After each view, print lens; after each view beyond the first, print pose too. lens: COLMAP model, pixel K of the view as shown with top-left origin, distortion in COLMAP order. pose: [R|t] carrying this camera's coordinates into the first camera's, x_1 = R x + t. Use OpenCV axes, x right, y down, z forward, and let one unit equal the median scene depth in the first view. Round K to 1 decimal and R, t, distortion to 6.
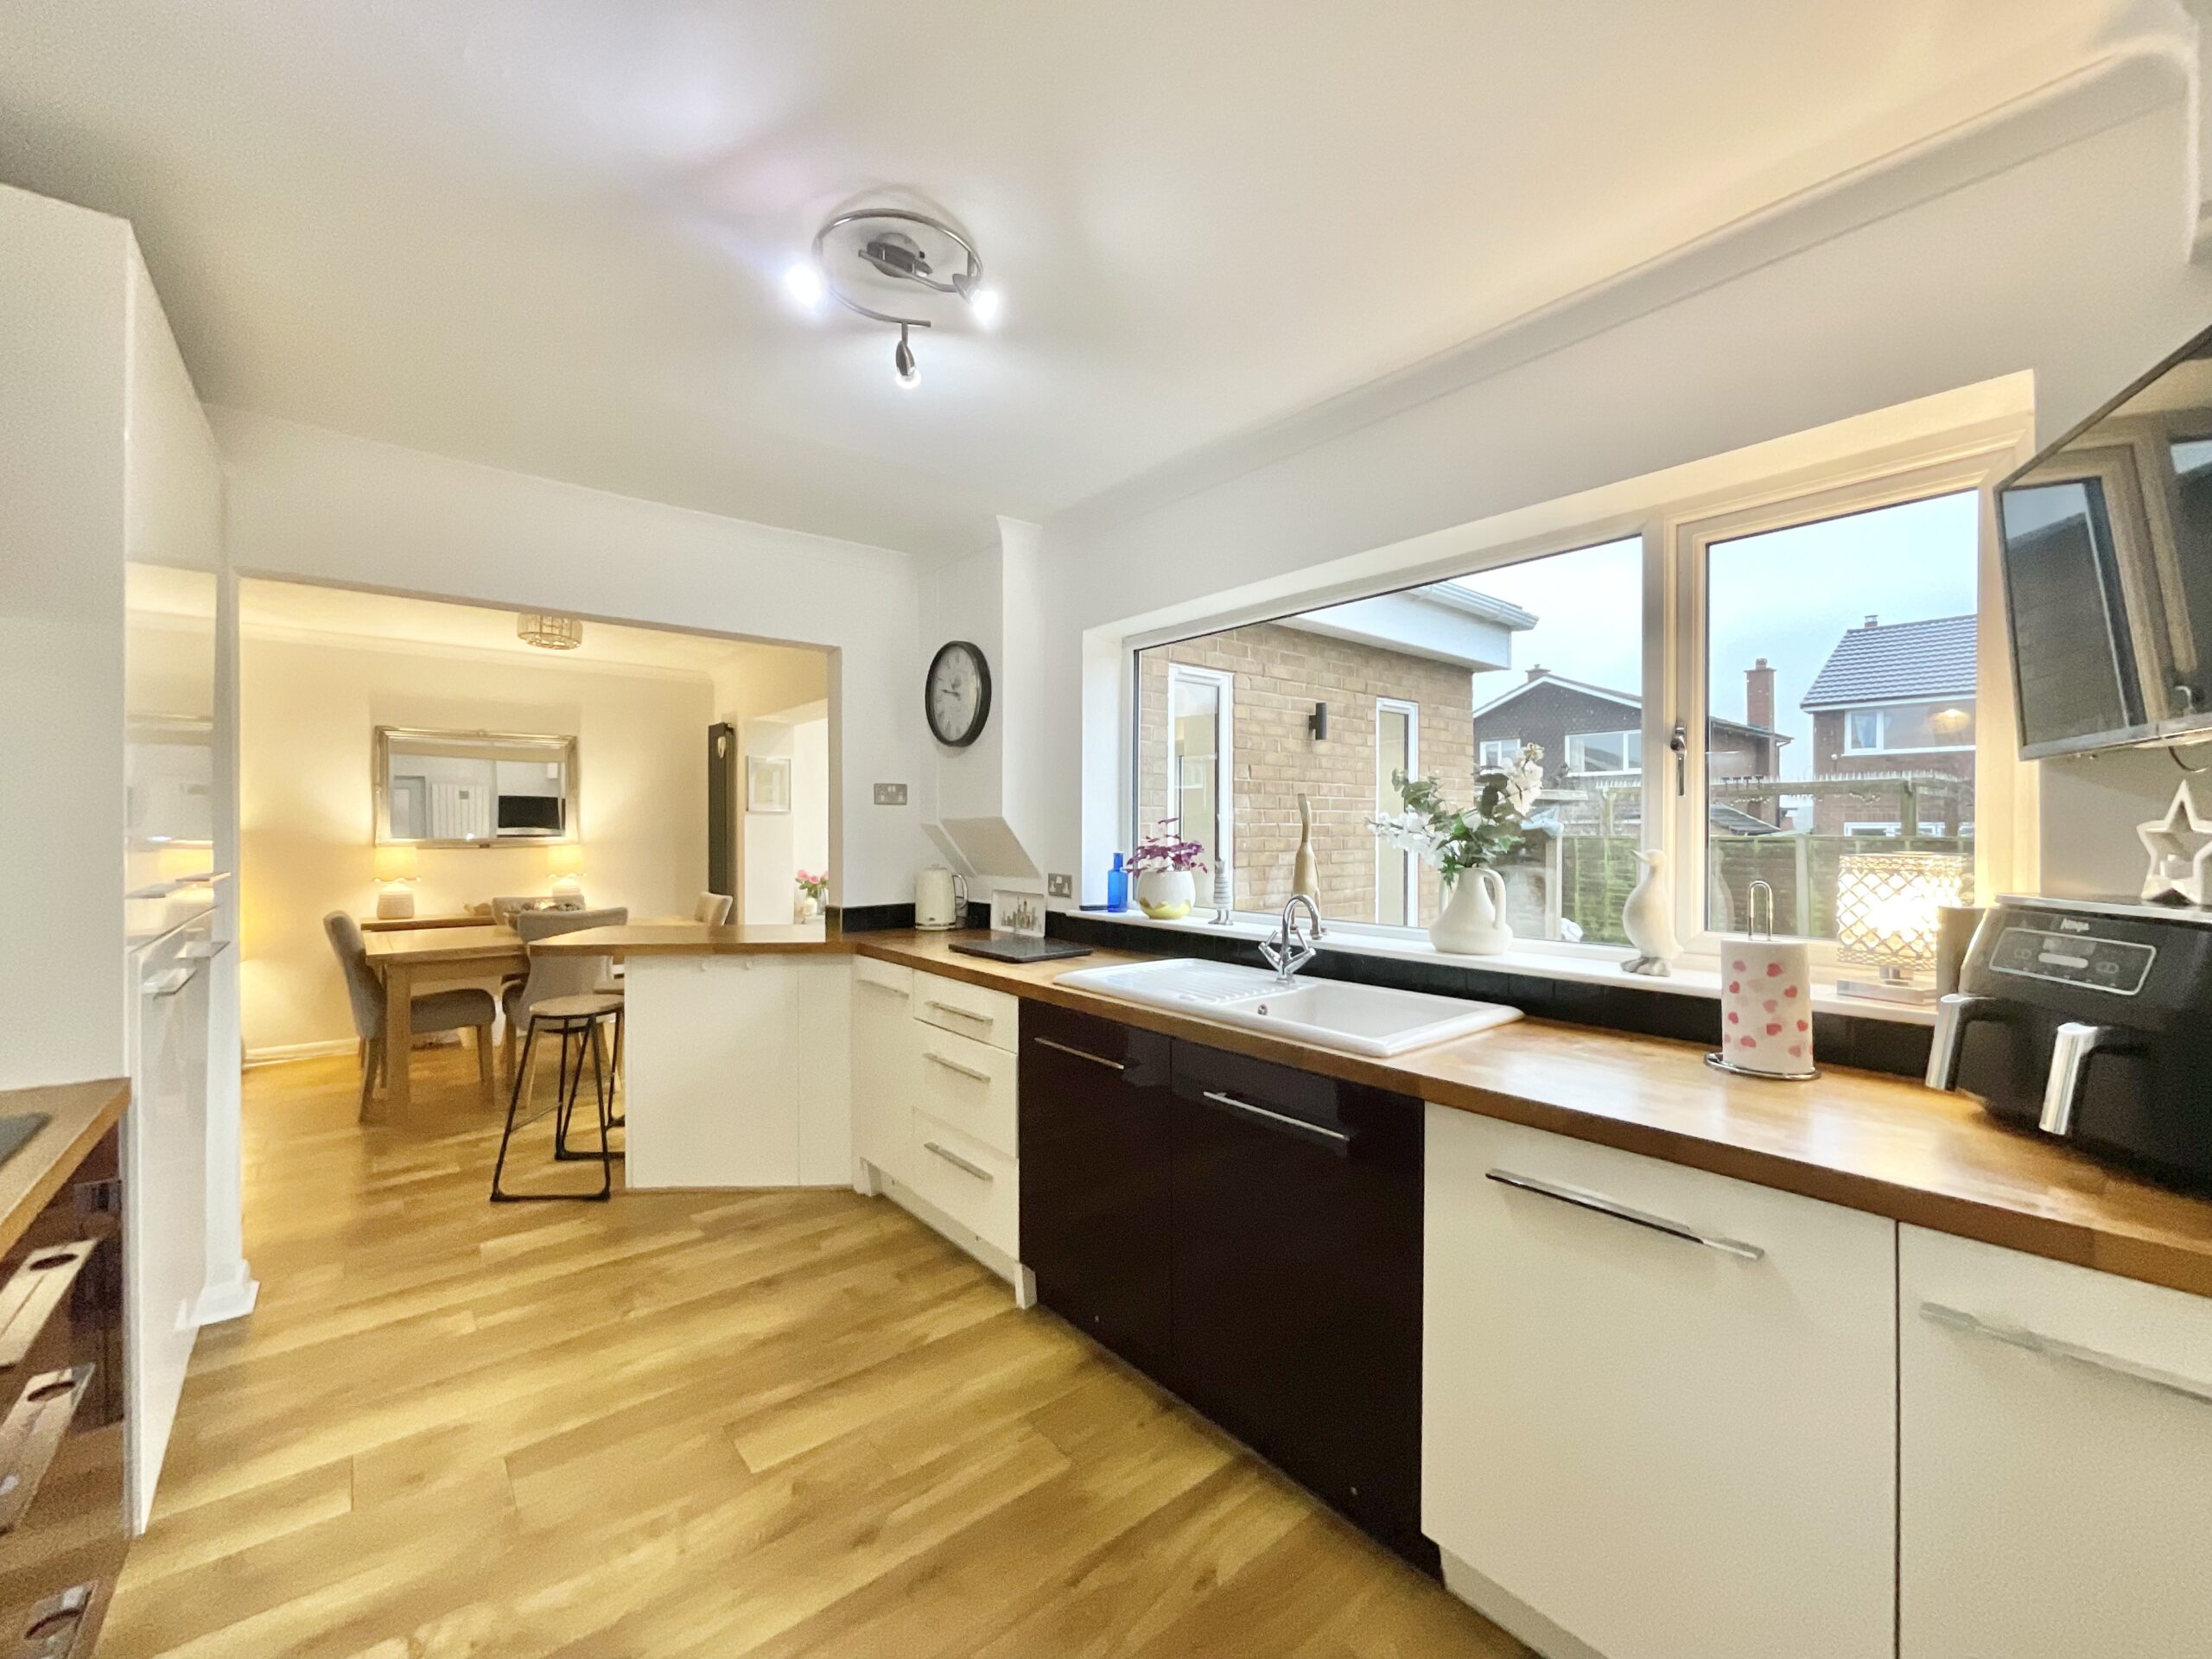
lens RADIAL K [[901.6, 0, 1102.0], [0, 901.6, 827.8], [0, 0, 1]] dist [-0.000403, 0.000133]
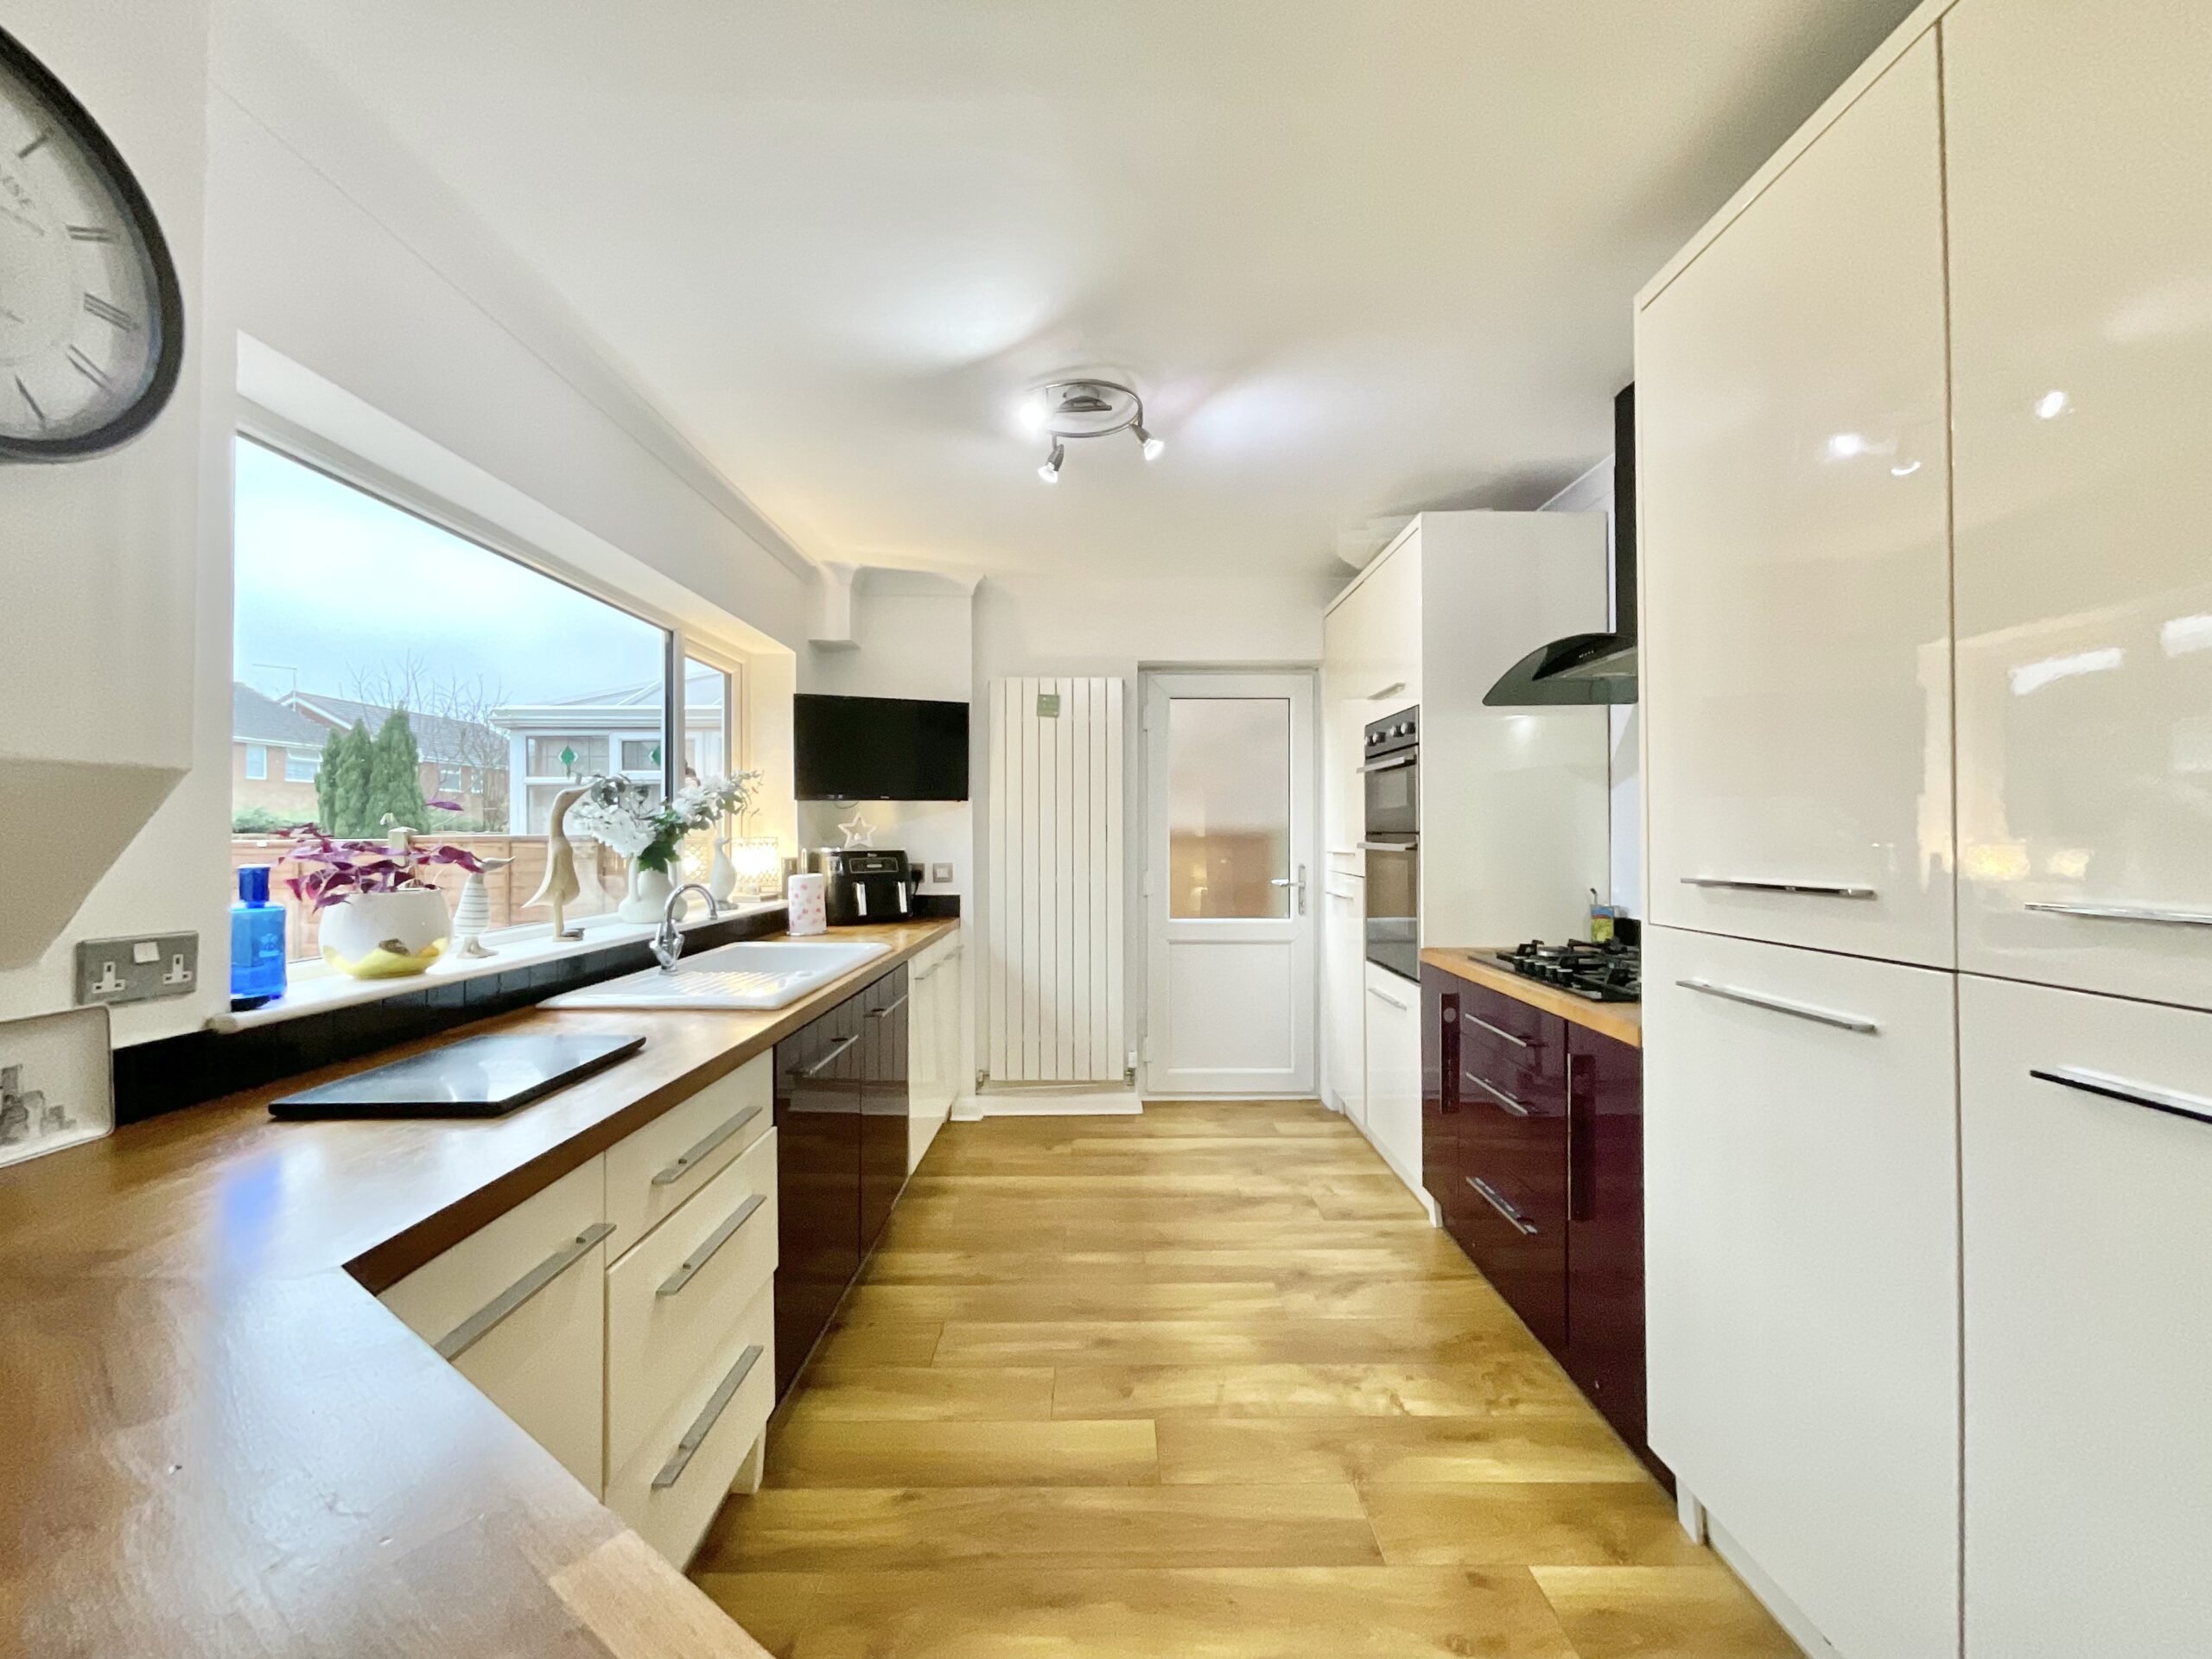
lens RADIAL K [[901.6, 0, 1102.0], [0, 901.6, 827.8], [0, 0, 1]] dist [-0.000403, 0.000133]
pose [[-0.771486, 0.003961, 0.636234, -1.071429], [-0.001378, 0.999968, -0.007896, 0.021080], [-0.636244, -0.006968, -0.771456, 1.955394]]
